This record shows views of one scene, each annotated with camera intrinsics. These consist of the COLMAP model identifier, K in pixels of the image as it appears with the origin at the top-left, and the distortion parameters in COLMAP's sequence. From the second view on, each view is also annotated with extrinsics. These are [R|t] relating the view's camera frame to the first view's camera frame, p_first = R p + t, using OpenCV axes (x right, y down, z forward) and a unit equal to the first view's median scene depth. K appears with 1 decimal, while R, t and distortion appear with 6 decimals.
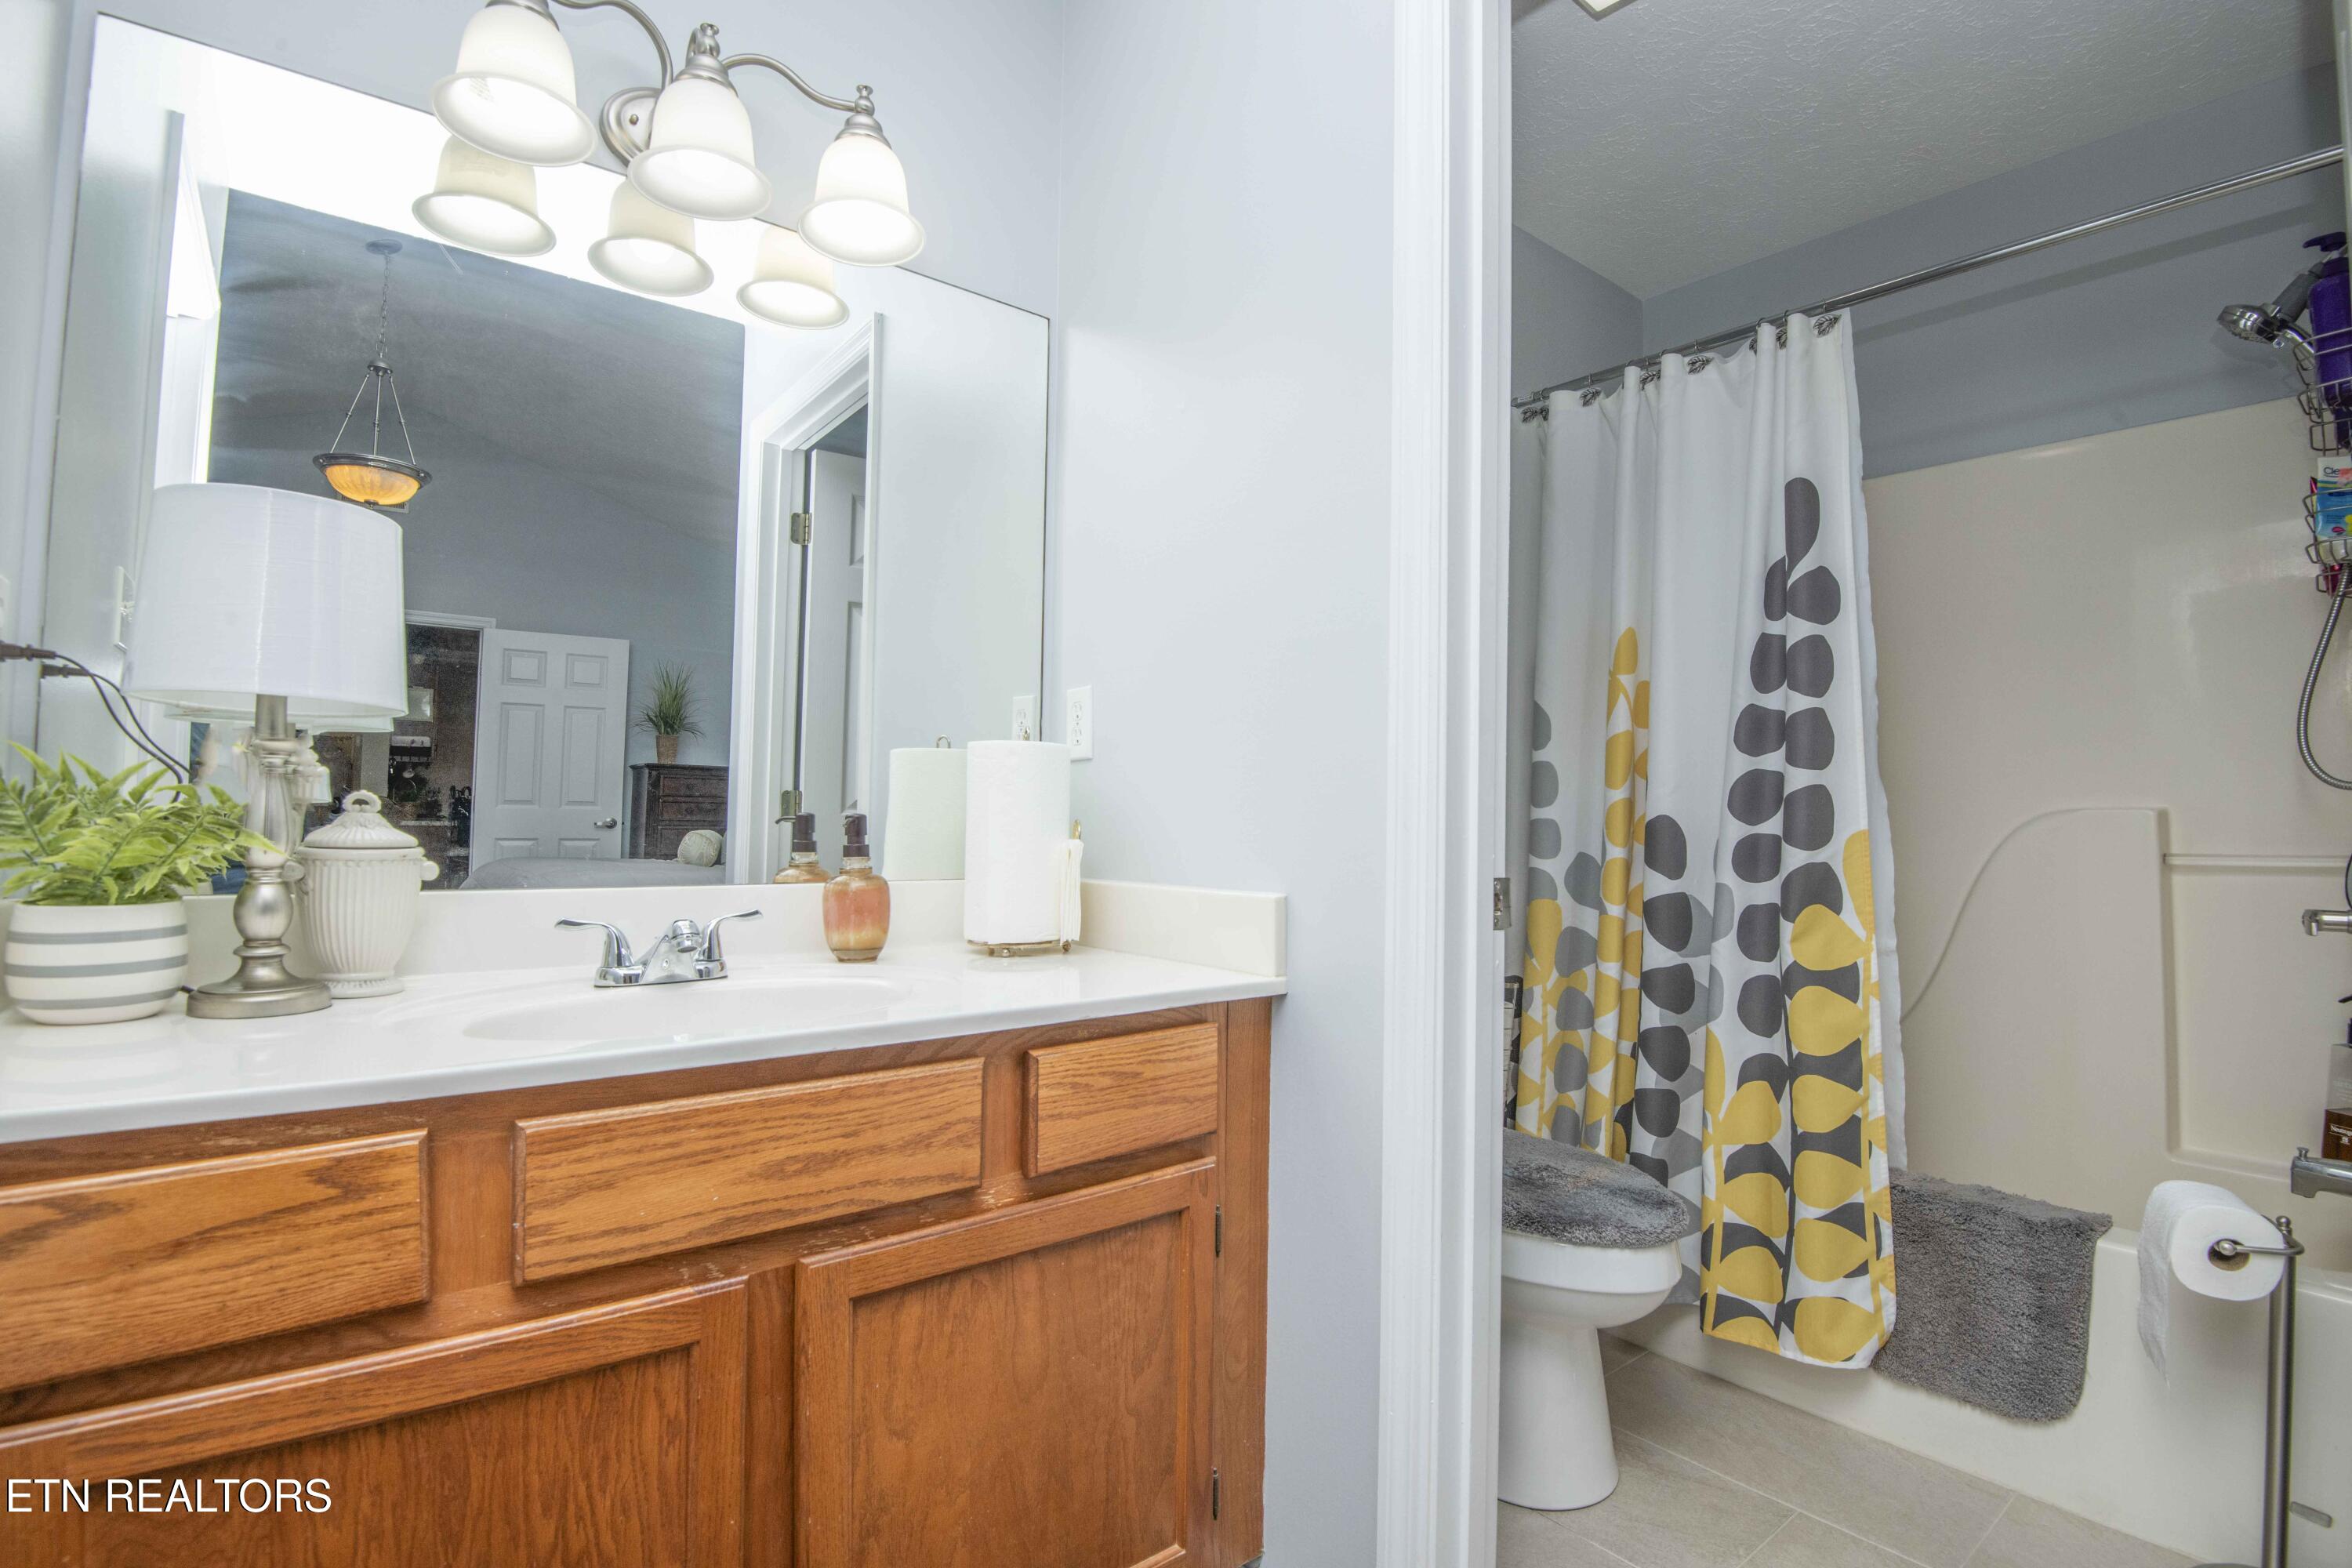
lens RADIAL K [[1088.8, 0, 1185.6], [0, 1088.8, 789.3], [0, 0, 1]] dist [-0.026702, -0.008782]
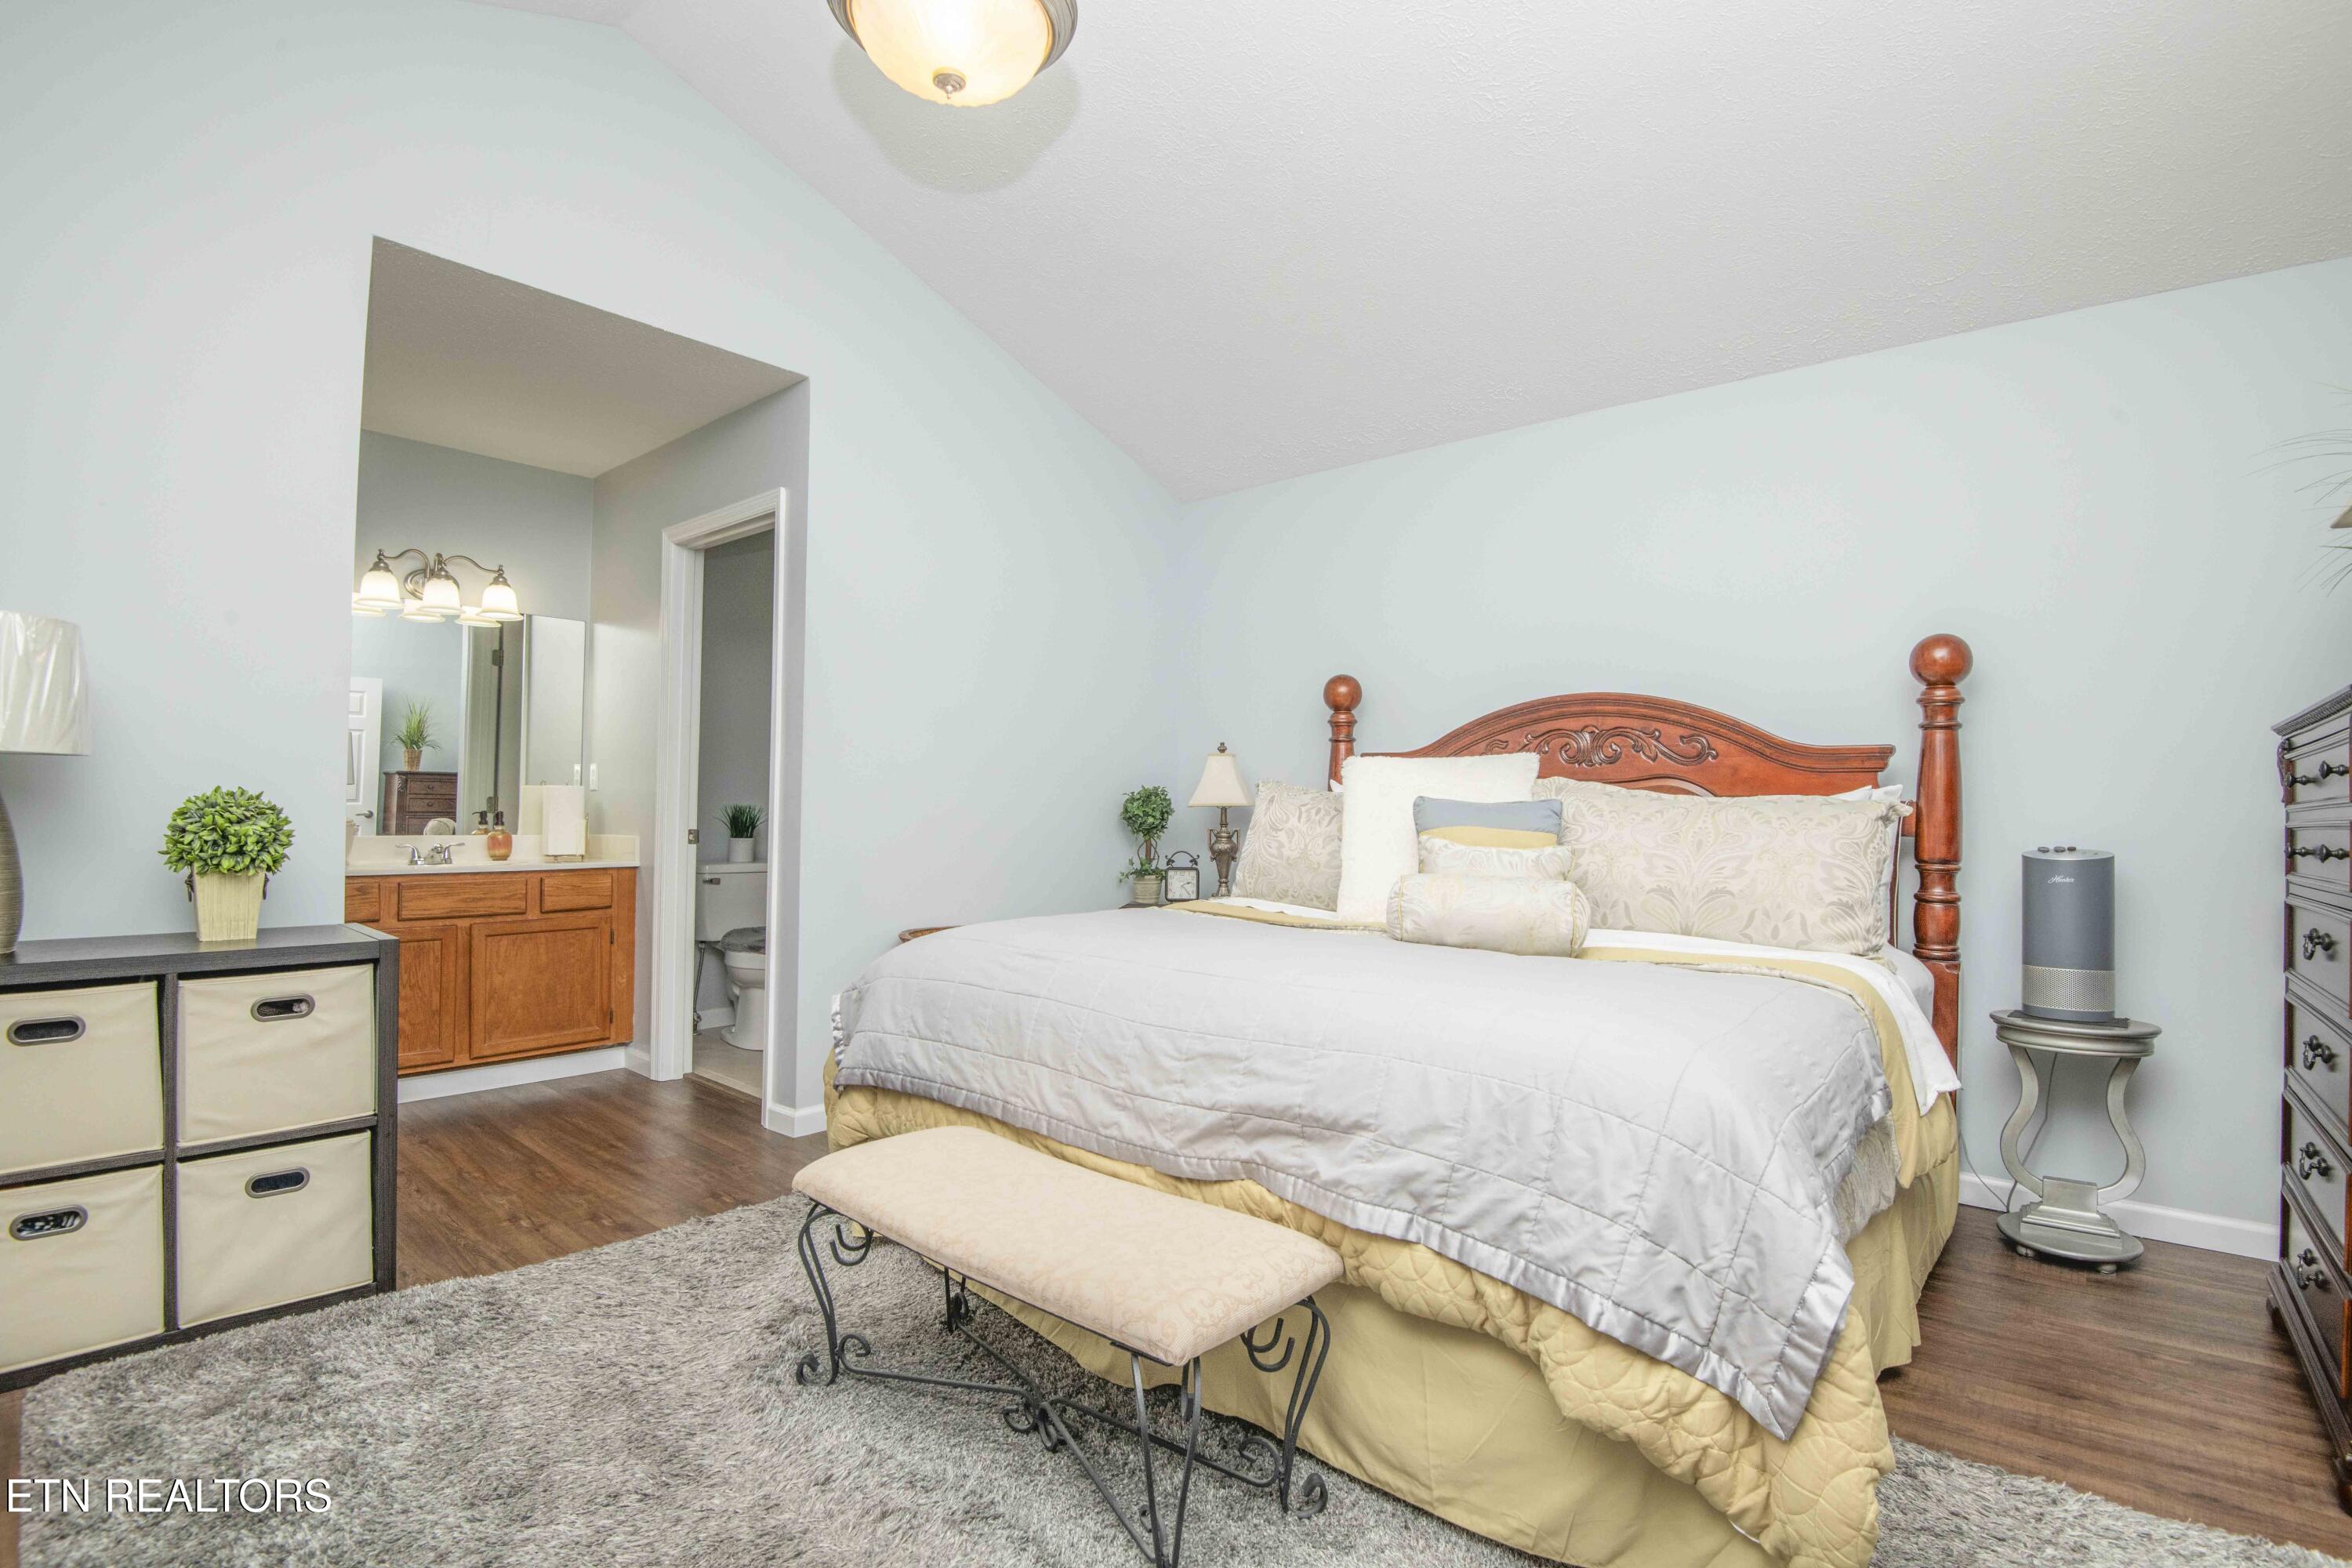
lens RADIAL K [[1088.8, 0, 1162.9], [0, 1088.8, 782.4], [0, 0, 1]] dist [-0.026702, -0.008782]
pose [[0.985023, -0.001757, 0.172414, 1.008167], [0.000595, 0.999977, 0.006790, -0.076626], [-0.172422, -0.006585, 0.985001, -2.287273]]
